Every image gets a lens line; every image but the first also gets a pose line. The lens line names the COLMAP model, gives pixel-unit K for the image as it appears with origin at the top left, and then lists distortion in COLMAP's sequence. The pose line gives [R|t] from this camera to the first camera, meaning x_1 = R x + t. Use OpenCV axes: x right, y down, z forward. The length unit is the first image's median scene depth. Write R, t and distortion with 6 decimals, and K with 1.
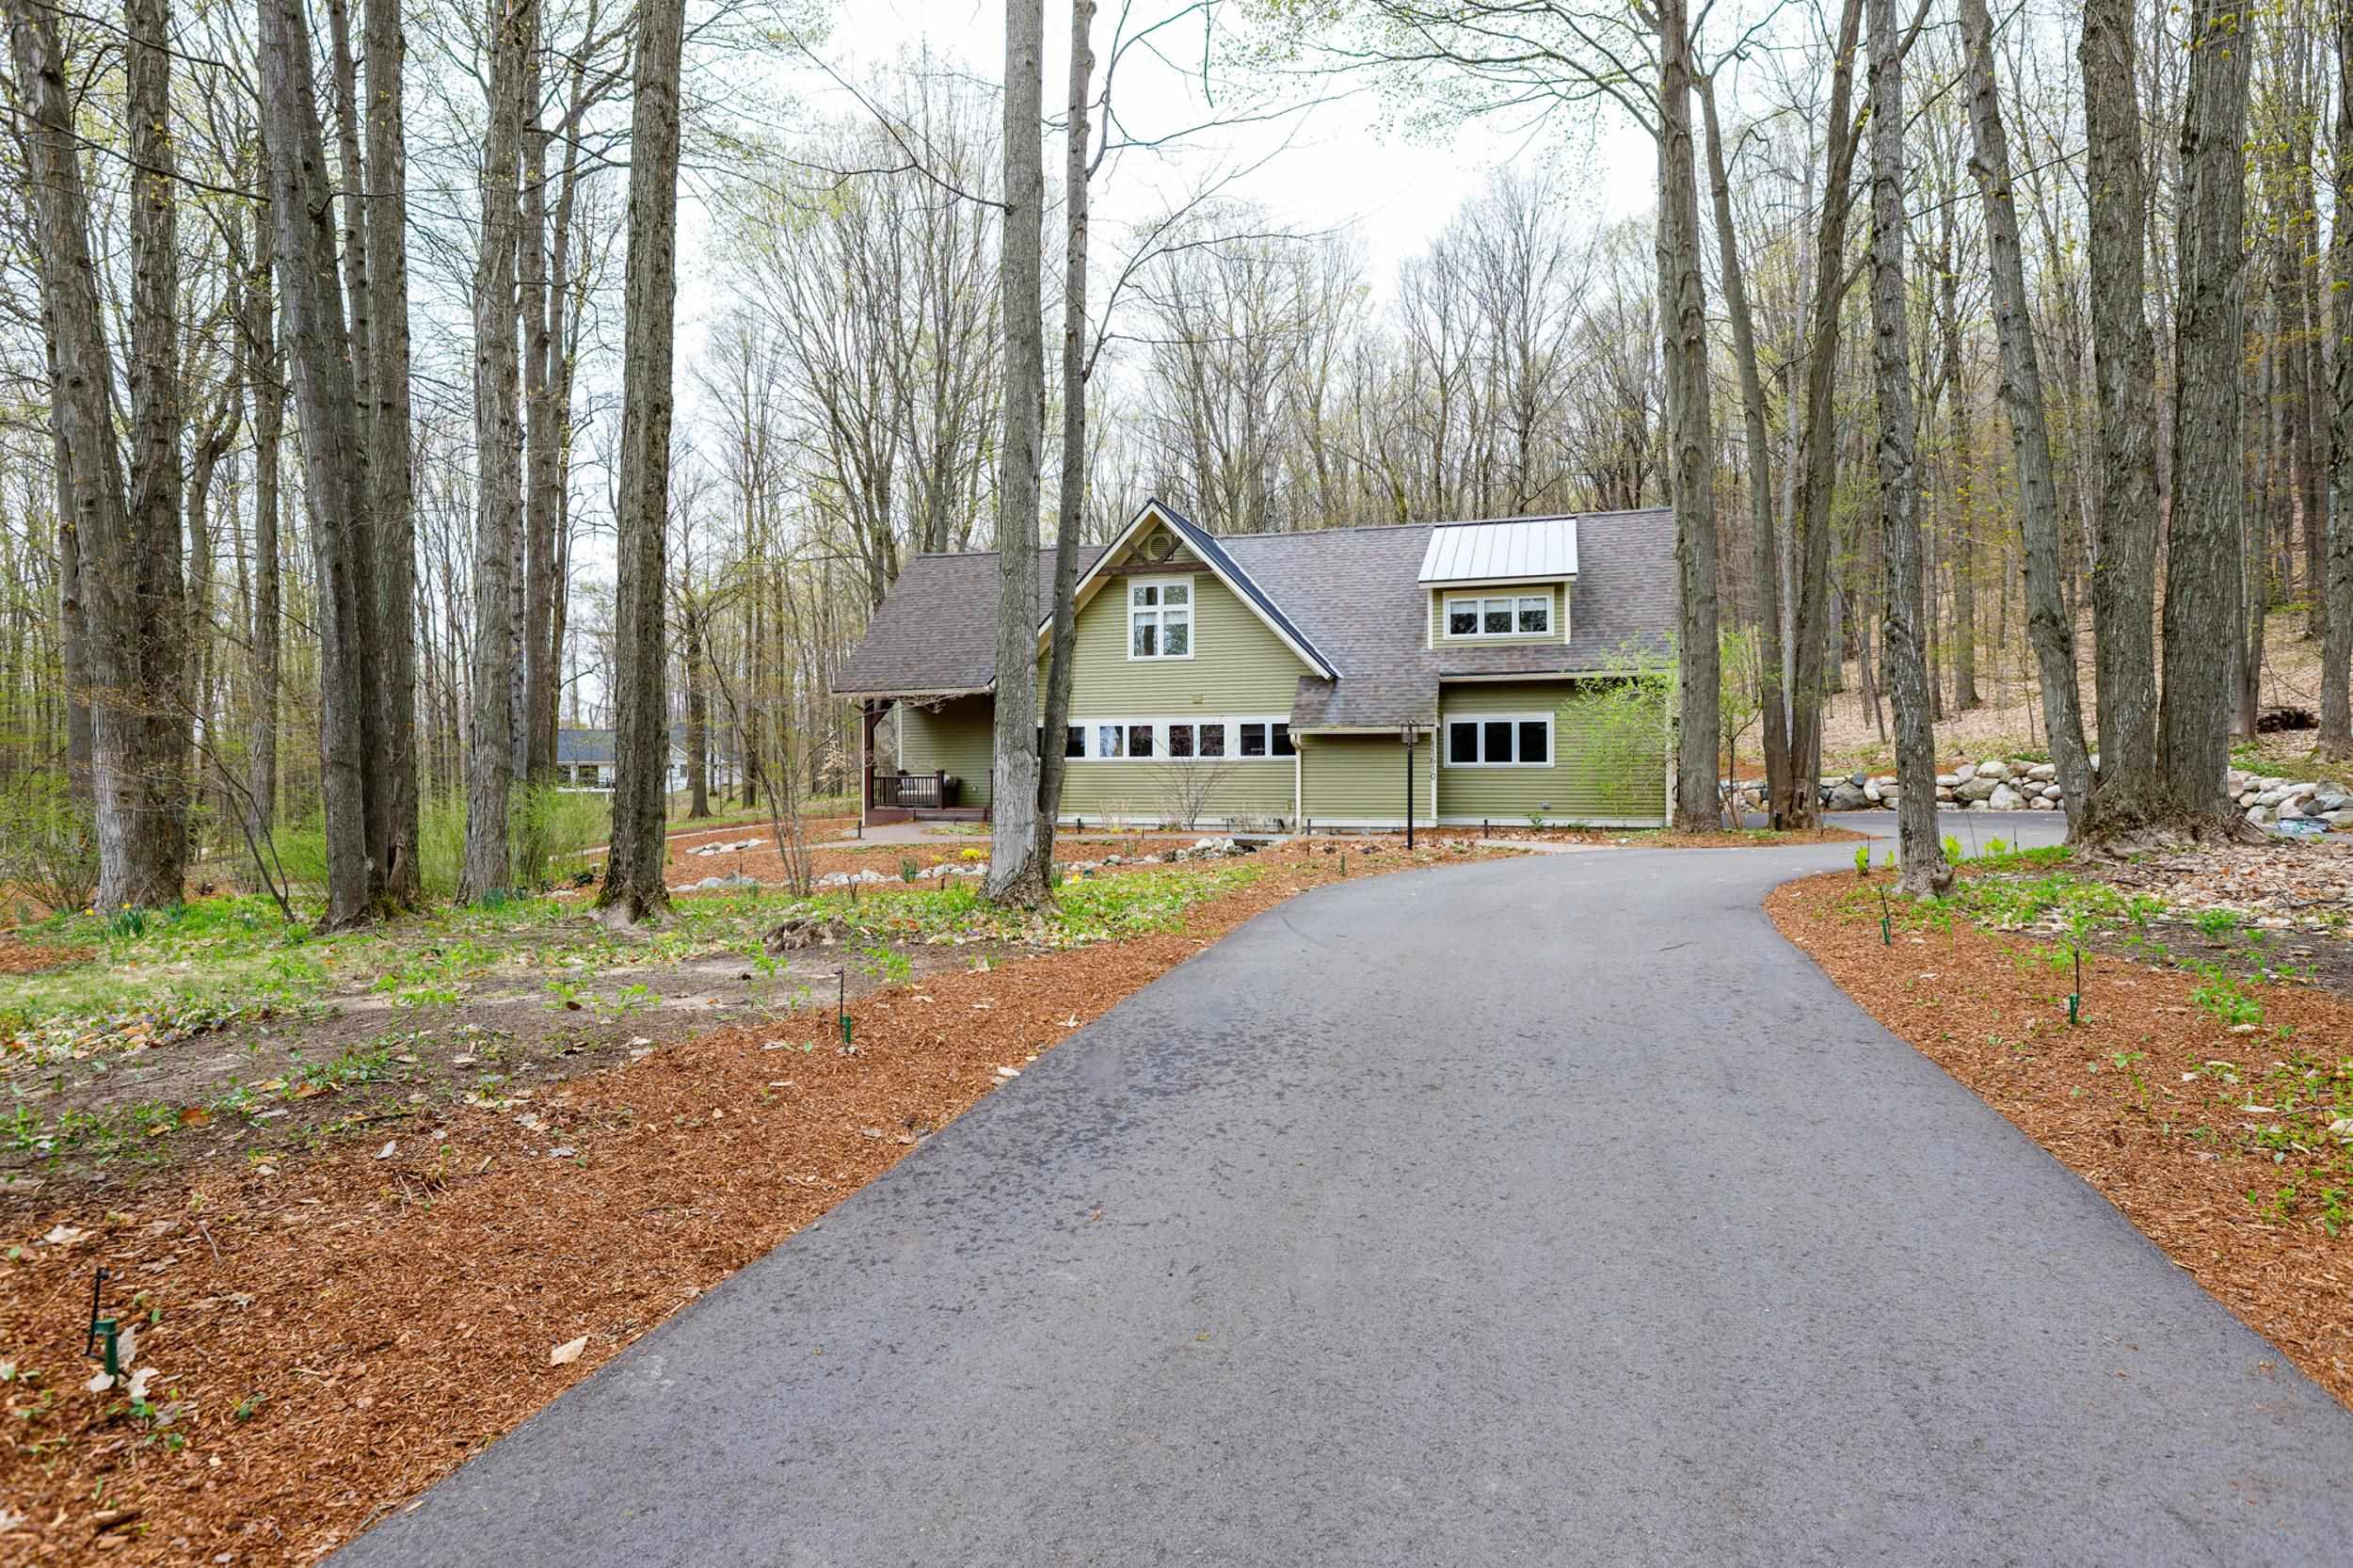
lens RADIAL K [[1288.4, 0, 1176.5], [0, 1288.4, 784.0], [0, 0, 1]] dist [-0.001497, -0.000157]
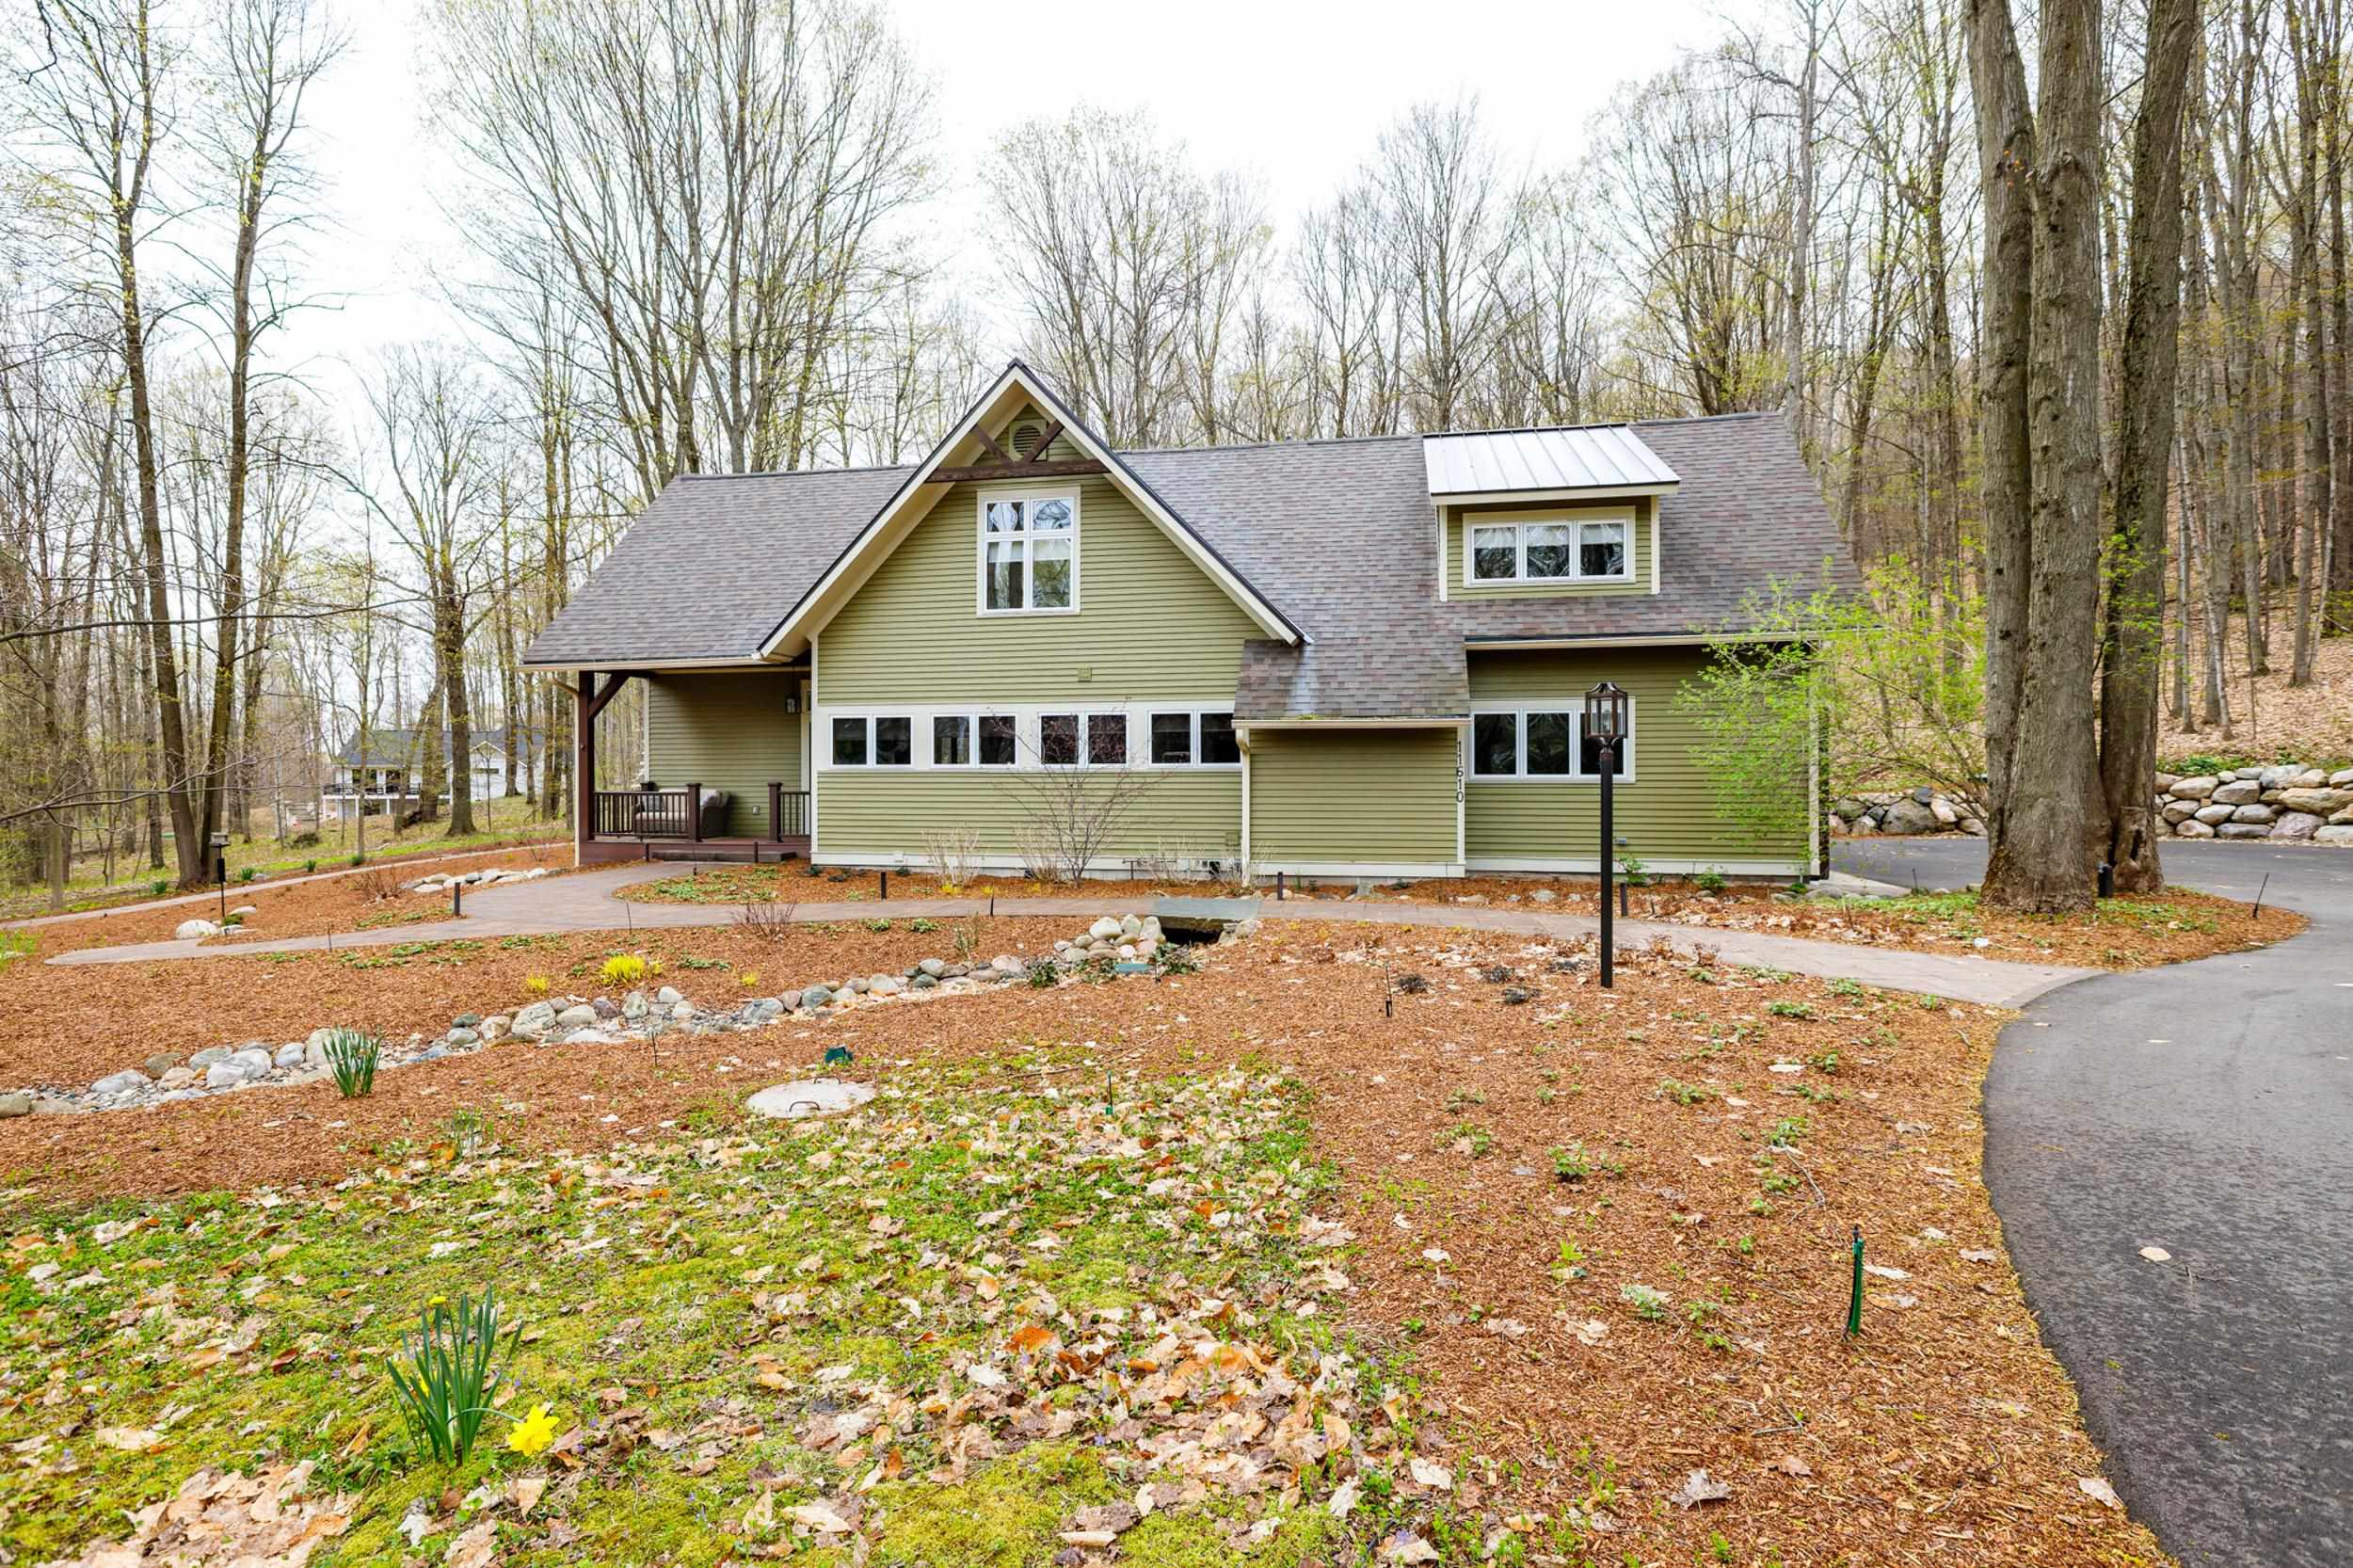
lens RADIAL K [[1111.4, 0, 1176.5], [0, 1111.4, 784.0], [0, 0, 1]] dist [-0.023095, 0.000091]
pose [[0.993488, 0.001411, 0.113924, -0.001779], [-0.001272, 0.999998, -0.001294, -0.010641], [-0.113925, 0.001140, 0.993489, 0.443983]]
